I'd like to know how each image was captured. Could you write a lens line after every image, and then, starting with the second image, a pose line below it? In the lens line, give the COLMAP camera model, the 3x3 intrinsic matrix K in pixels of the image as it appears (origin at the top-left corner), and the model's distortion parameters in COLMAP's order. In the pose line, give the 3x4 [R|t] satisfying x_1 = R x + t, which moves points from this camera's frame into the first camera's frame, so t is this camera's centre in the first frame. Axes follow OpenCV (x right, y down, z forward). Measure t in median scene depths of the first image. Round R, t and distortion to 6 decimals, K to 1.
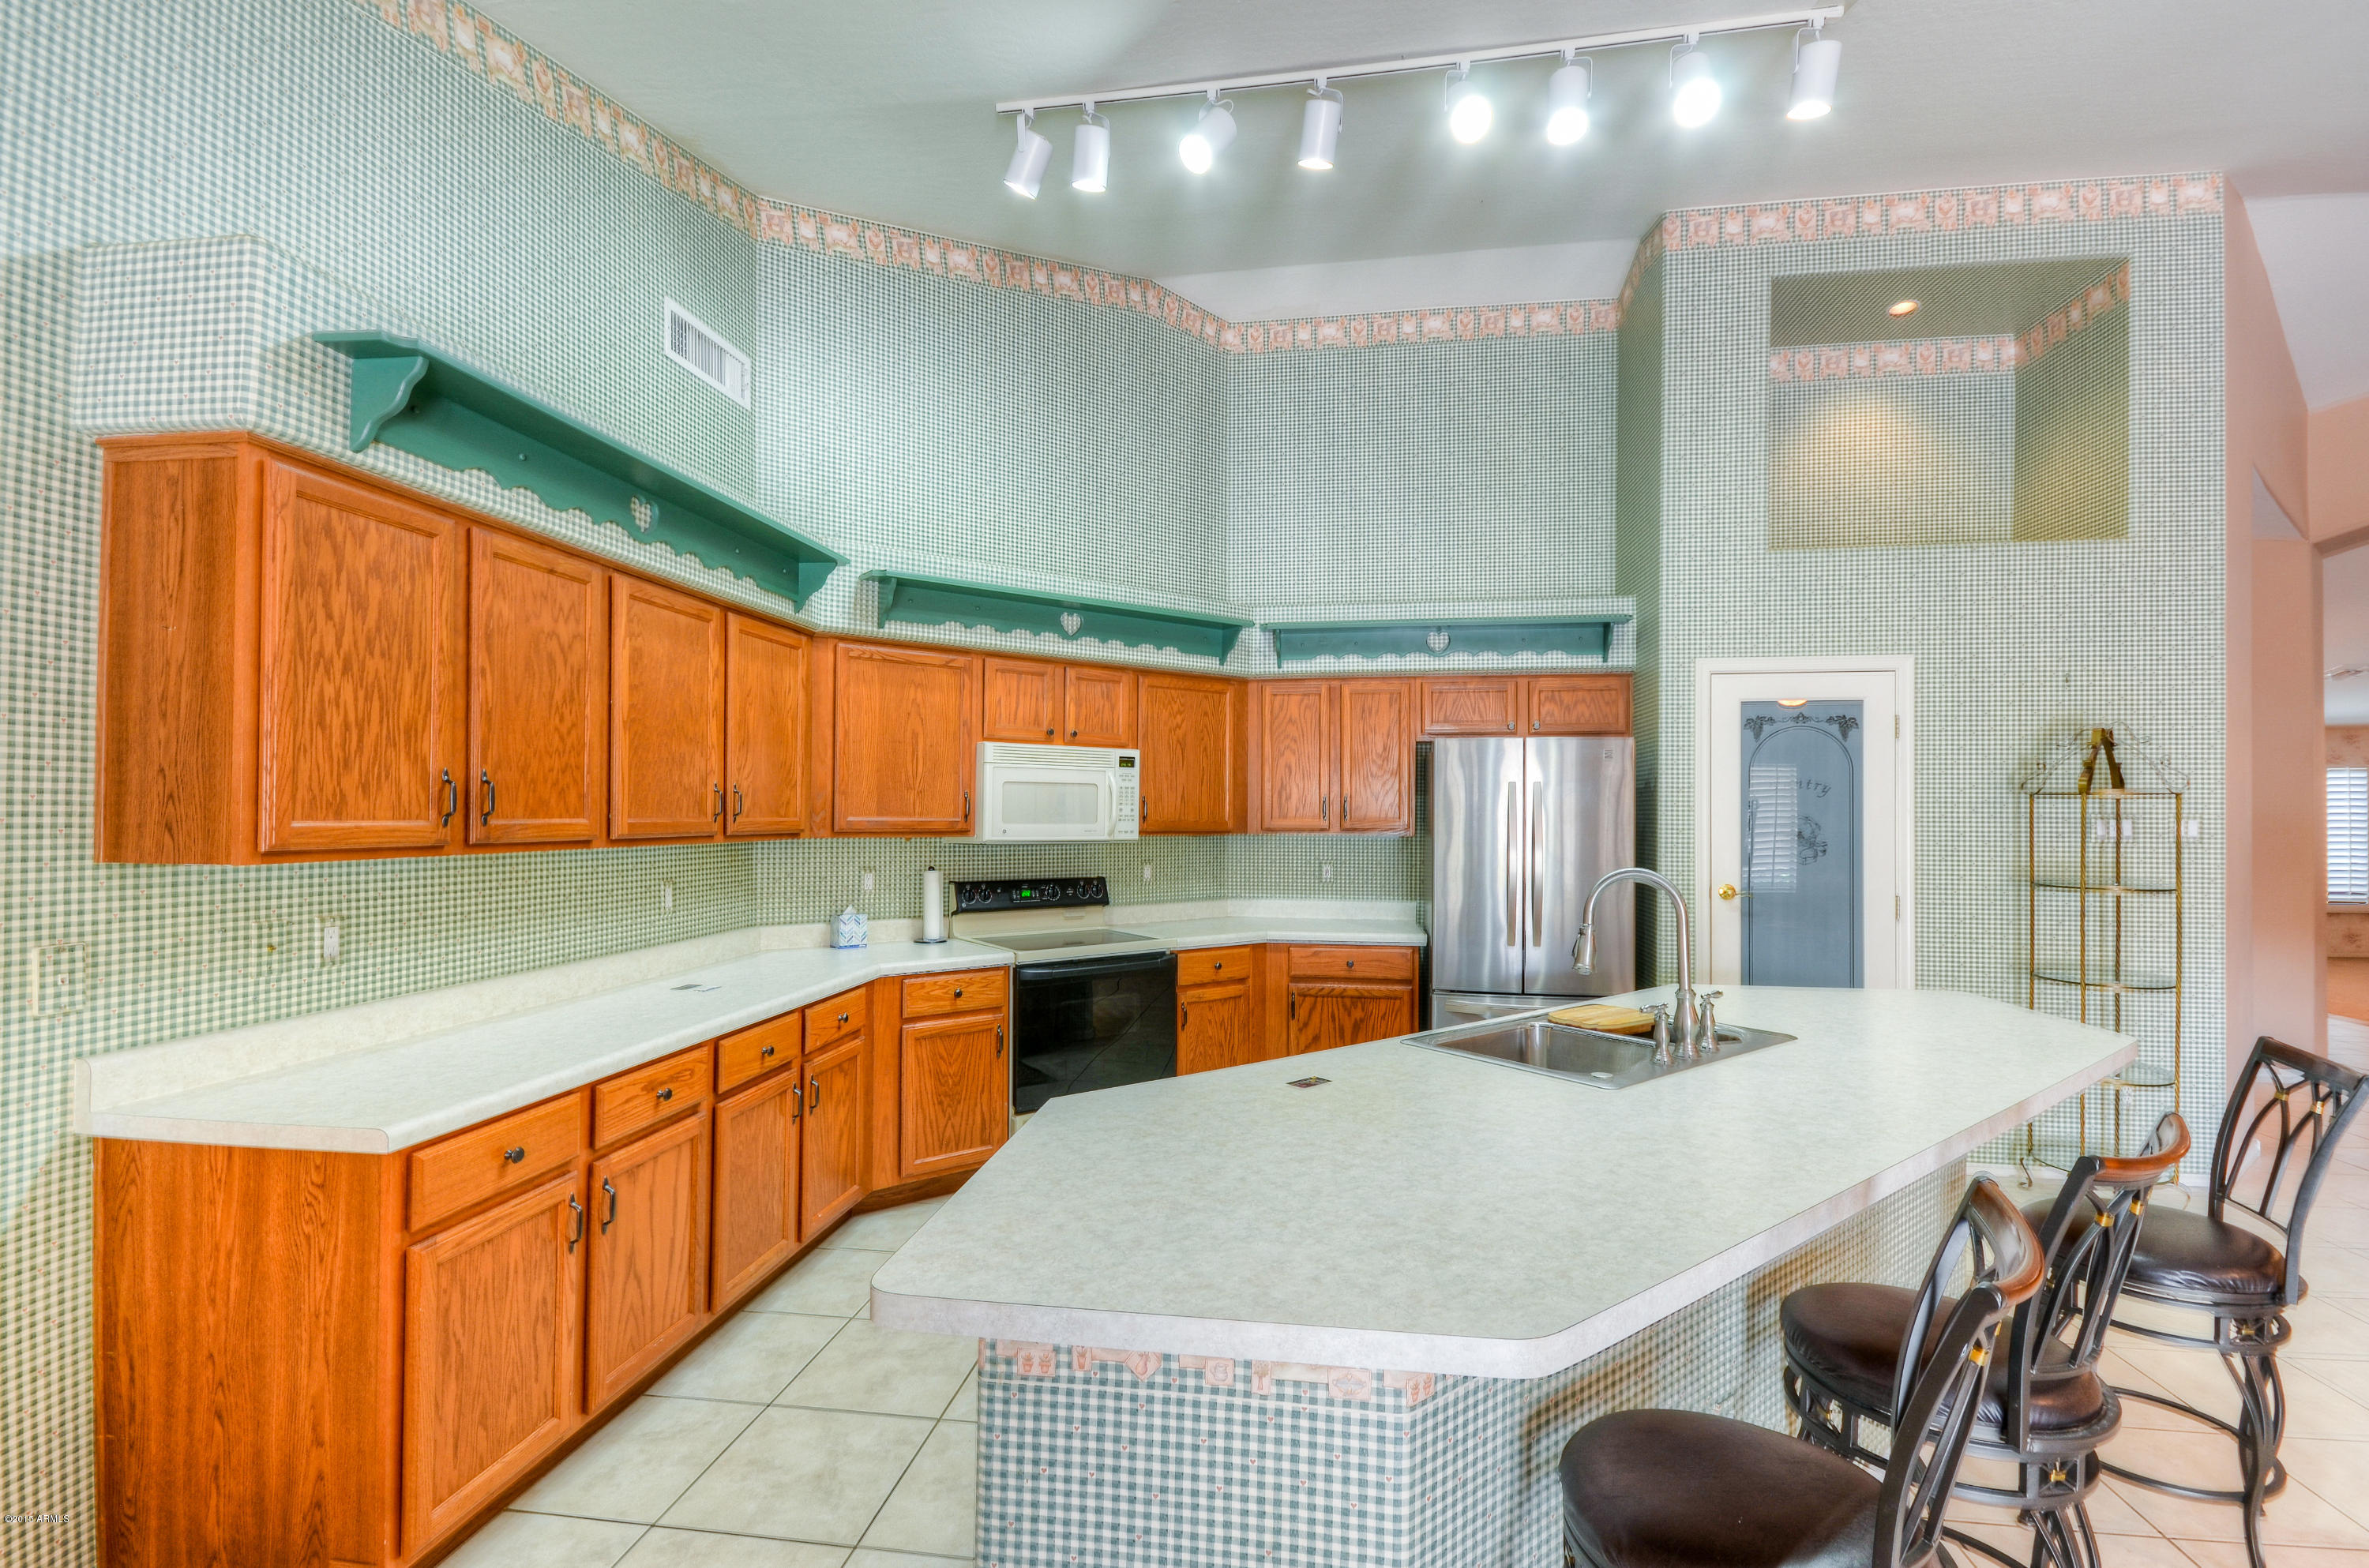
lens RADIAL K [[1034.2, 0, 1184.6], [0, 1034.2, 798.9], [0, 0, 1]] dist [0.000207, -0.001256]
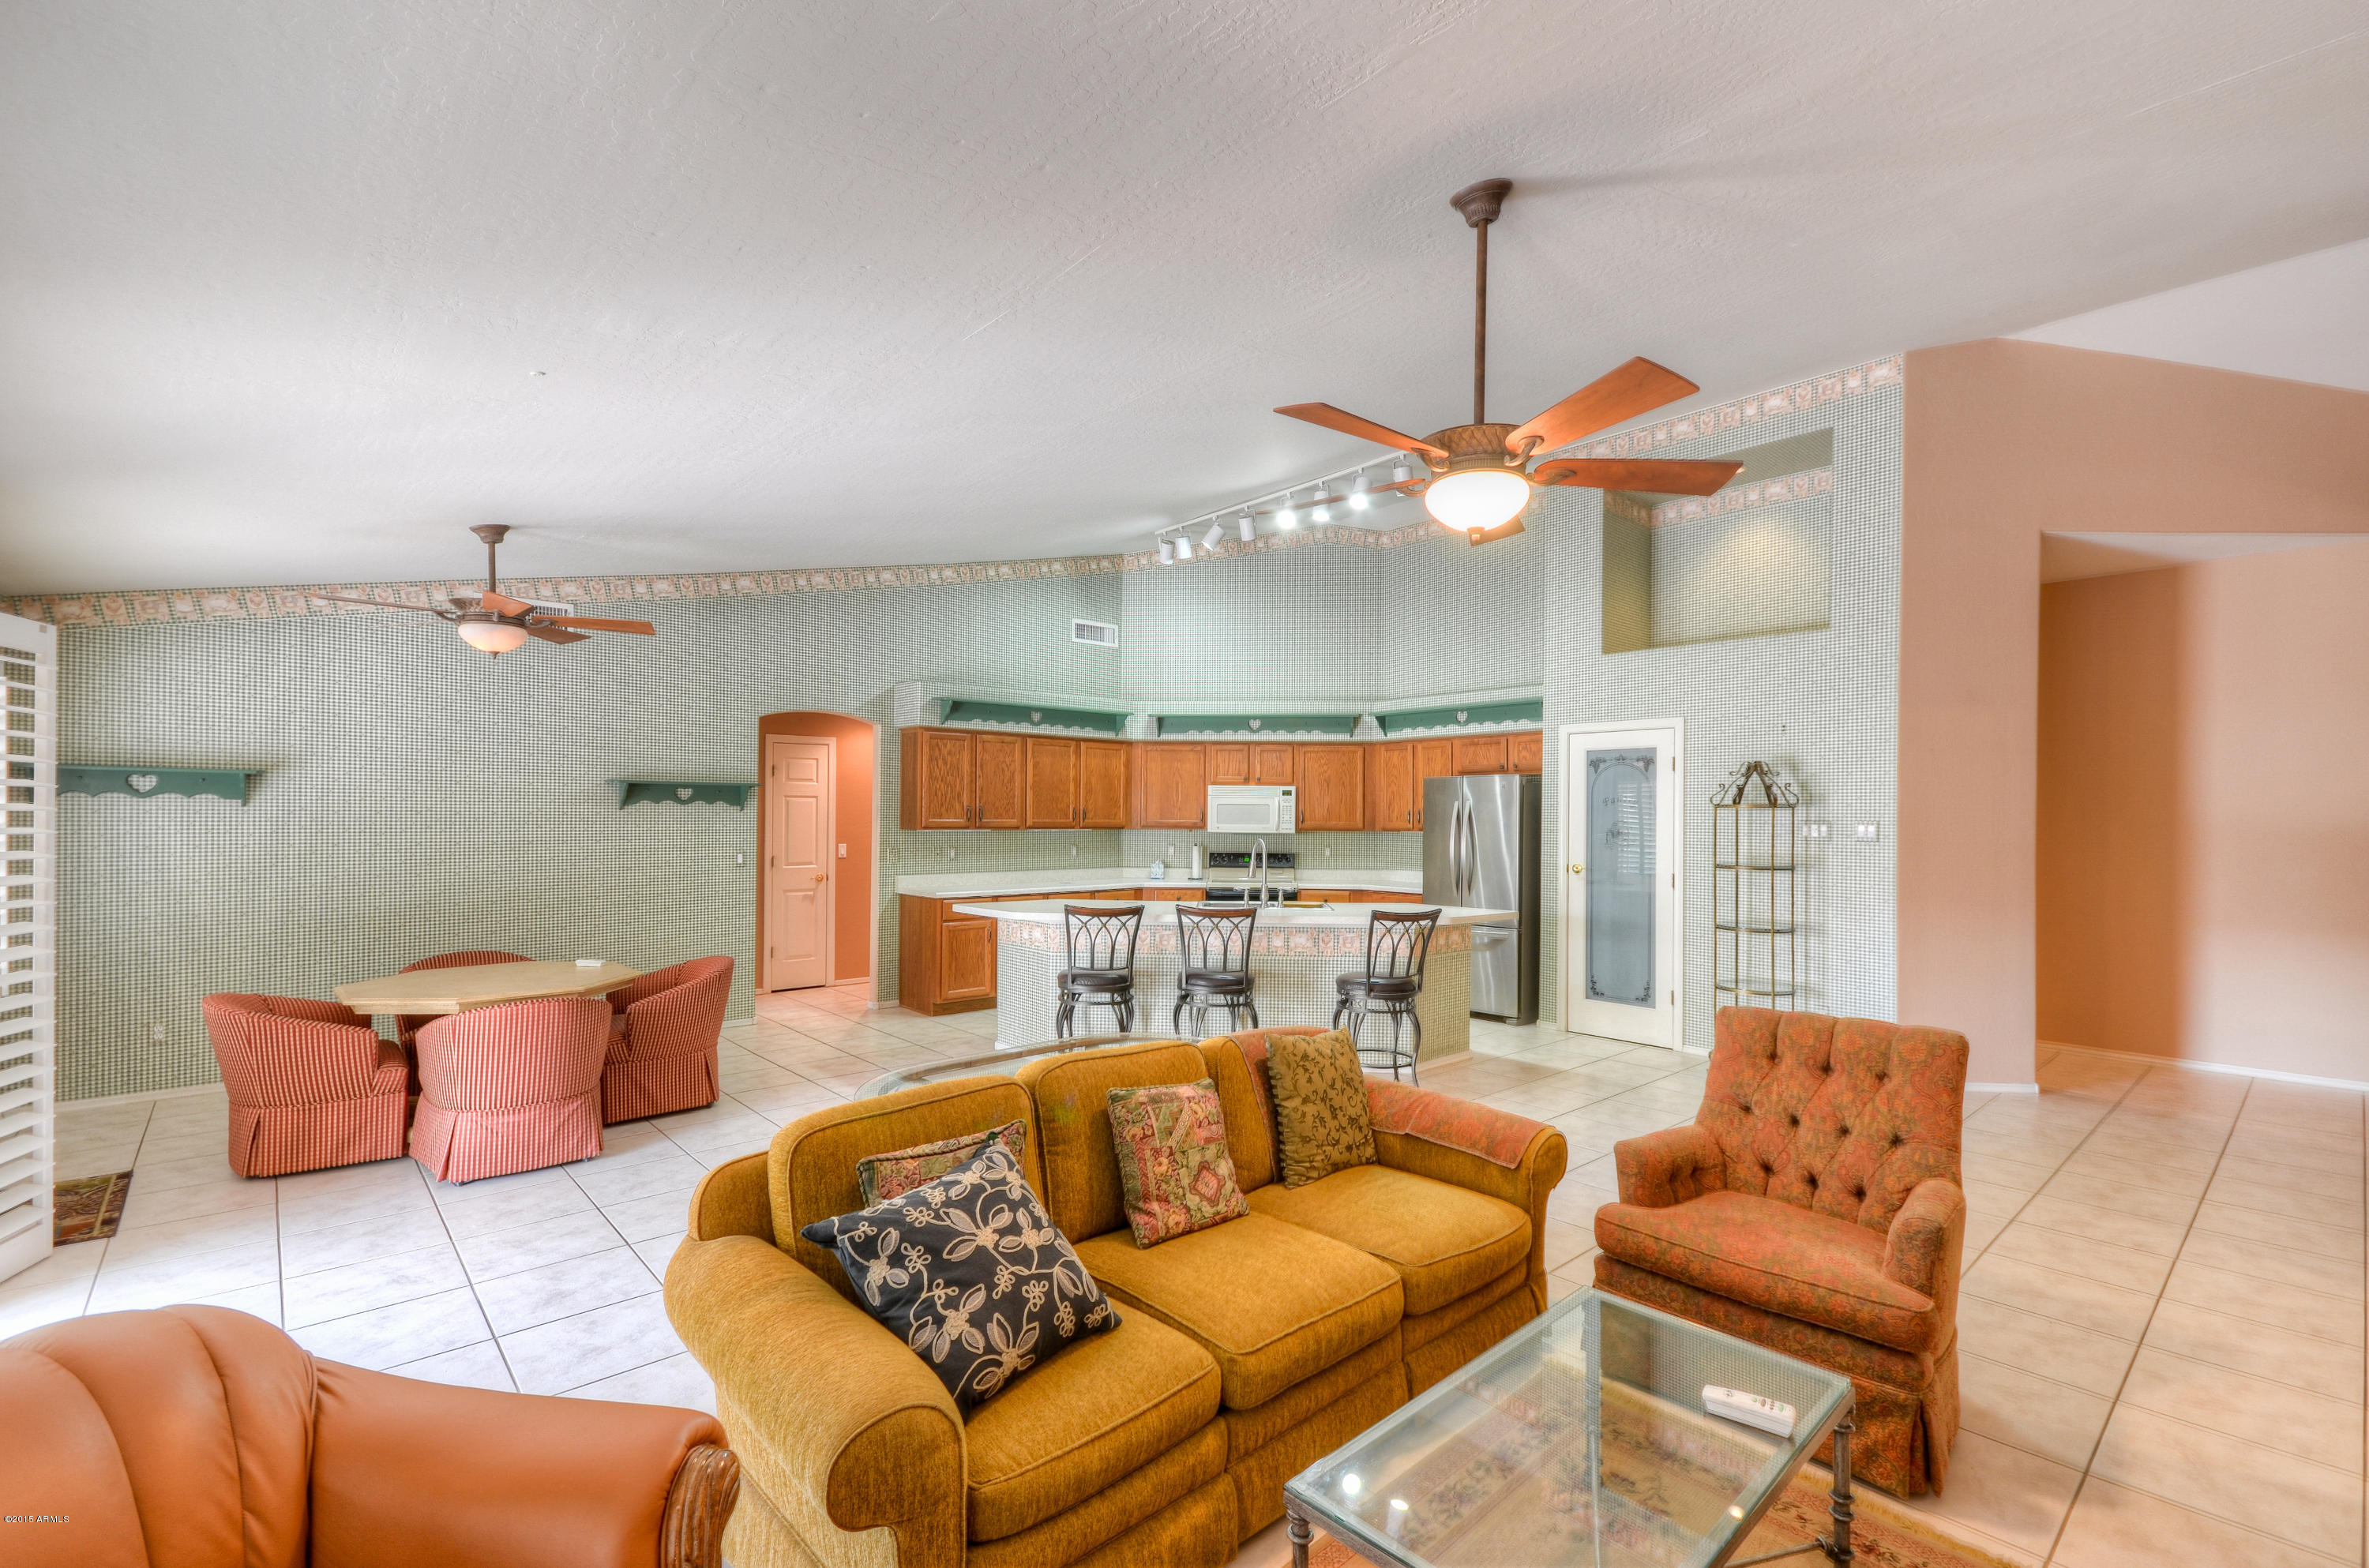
lens RADIAL K [[1034.2, 0, 1190.7], [0, 1034.2, 797.3], [0, 0, 1]] dist [0.000207, -0.001256]
pose [[0.766779, -0.011746, -0.641804, 1.141249], [0.004100, 0.999902, -0.013402, -0.002086], [0.641898, 0.007645, 0.766752, -0.654640]]
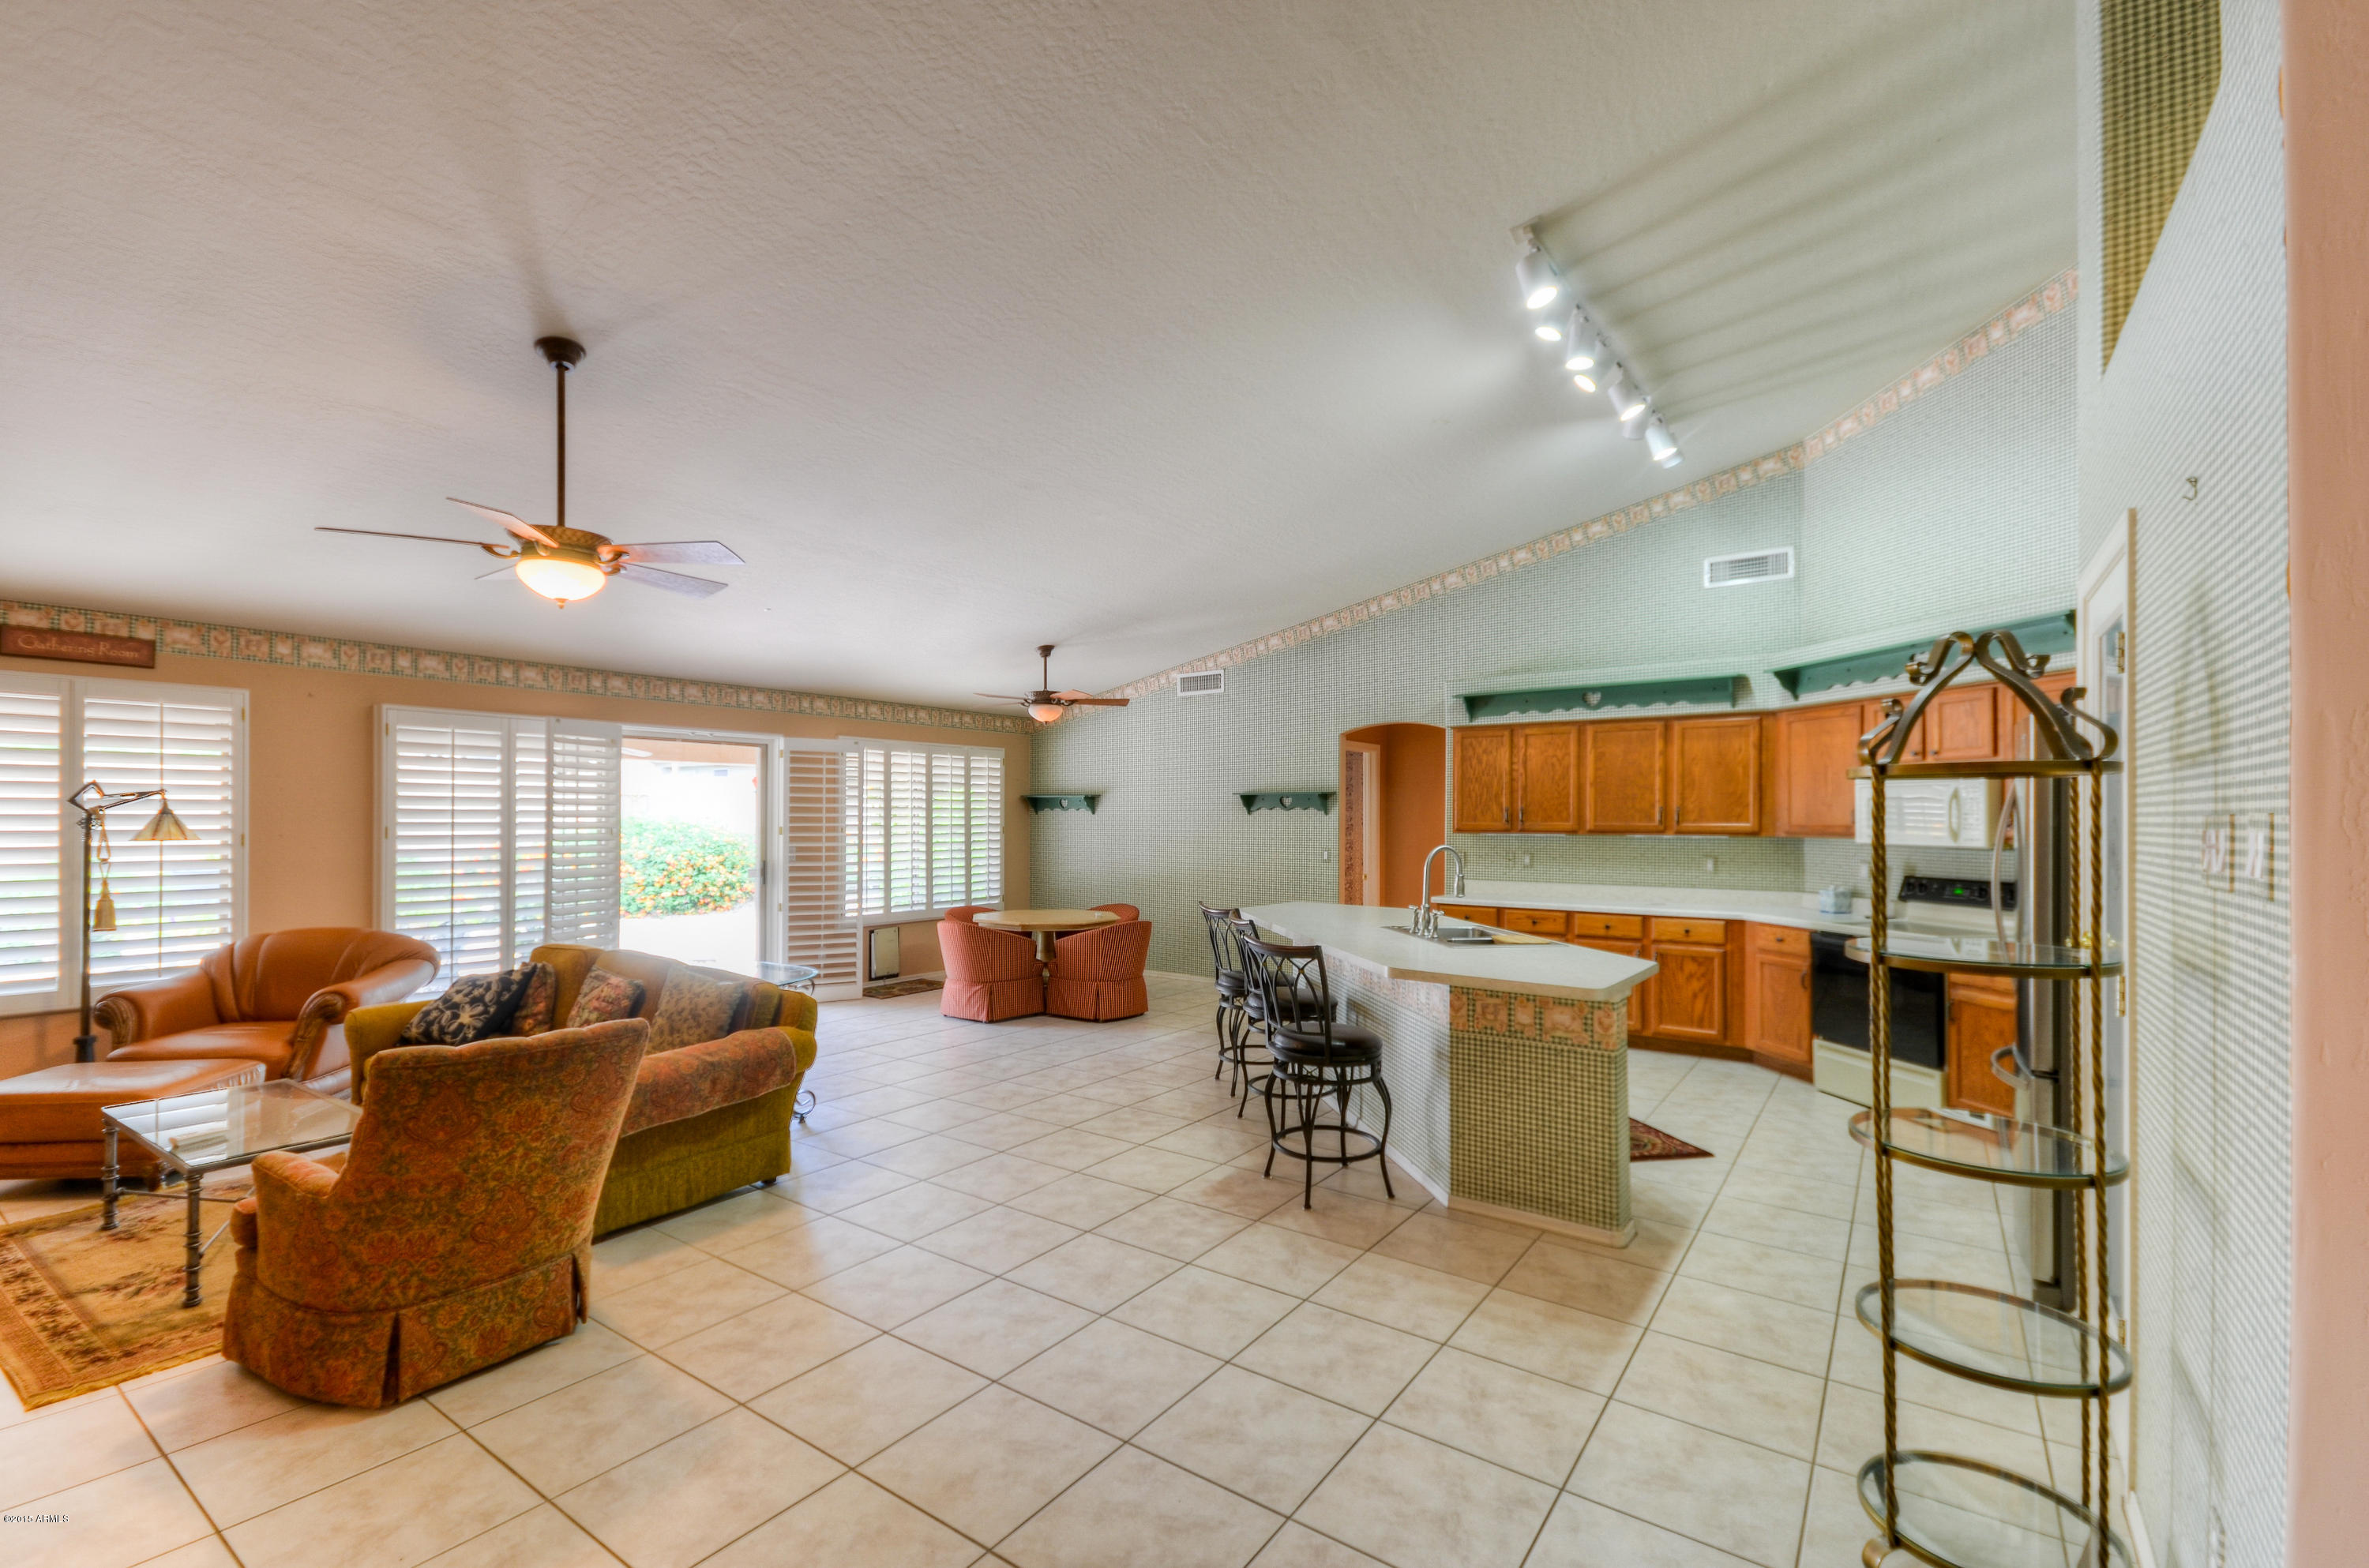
lens RADIAL K [[1034.2, 0, 1184.3], [0, 1034.2, 808.9], [0, 0, 1]] dist [0.000207, -0.001256]
pose [[-0.464536, -0.015642, -0.885416, 1.394249], [0.003681, 0.999801, -0.019594, 0.020564], [0.885546, -0.012361, -0.464386, 0.852275]]
